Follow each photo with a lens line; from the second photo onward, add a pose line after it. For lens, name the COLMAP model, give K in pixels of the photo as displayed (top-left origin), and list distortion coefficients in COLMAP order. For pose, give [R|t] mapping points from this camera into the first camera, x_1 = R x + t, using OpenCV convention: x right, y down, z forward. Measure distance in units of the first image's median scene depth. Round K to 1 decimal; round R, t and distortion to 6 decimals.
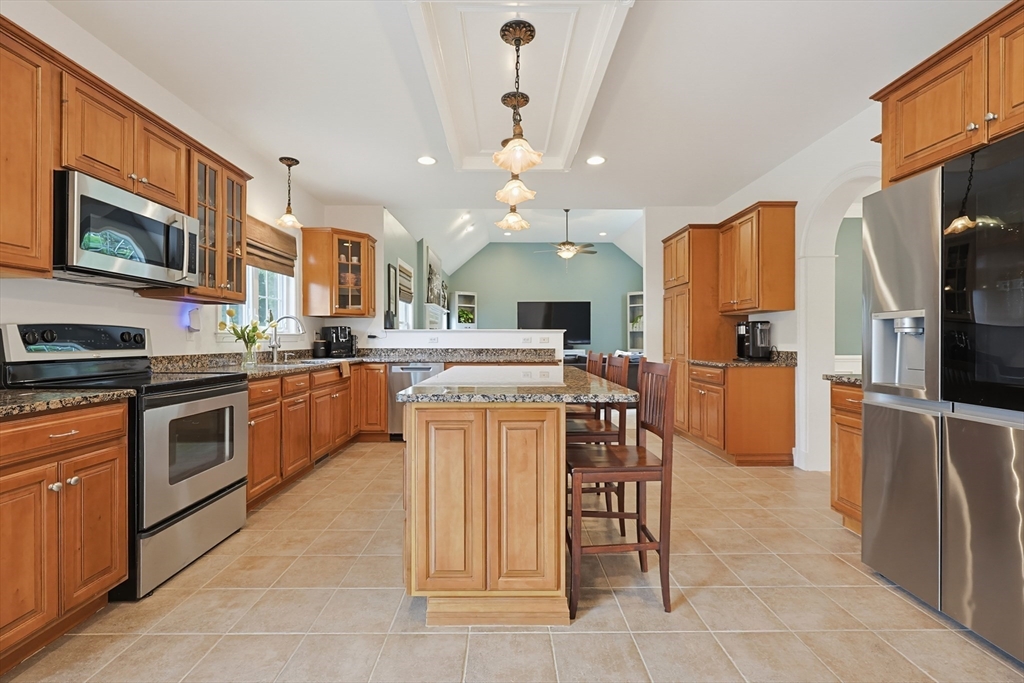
lens RADIAL K [[440.6, 0, 512.0], [0, 440.6, 341.5], [0, 0, 1]] dist [-0.000111, 0.000010]
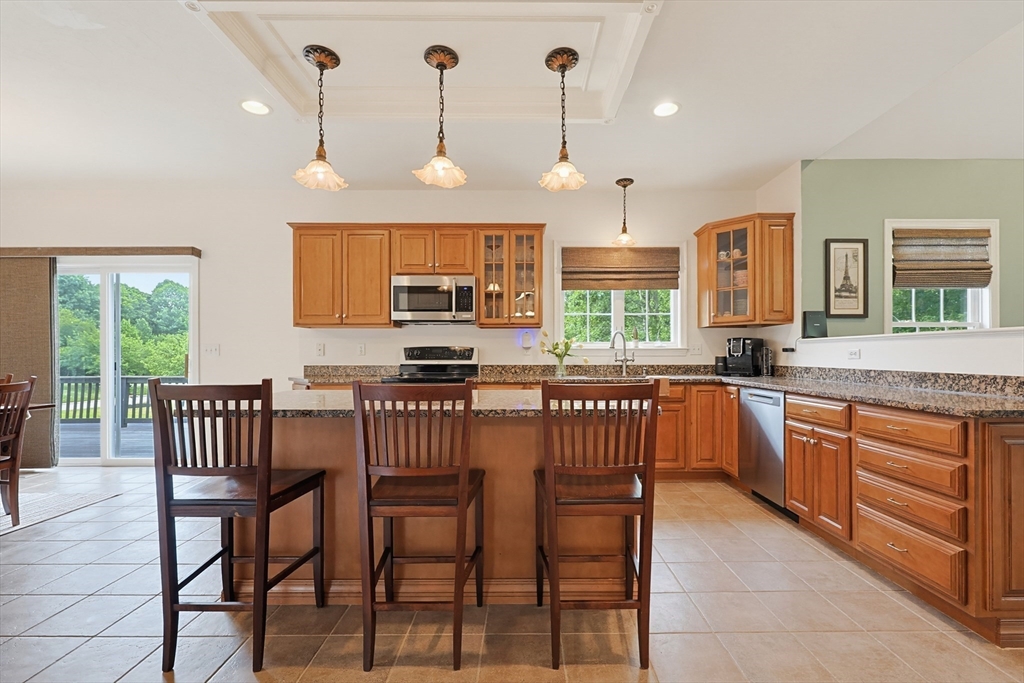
lens RADIAL K [[444.0, 0, 515.2], [0, 444.0, 355.1], [0, 0, 1]] dist [-0.000068, 0.000002]
pose [[-0.006915, -0.000070, -0.999976, 0.504558], [-0.003791, 0.999993, -0.000043, -0.000767], [0.999969, 0.003791, -0.006915, 0.700552]]
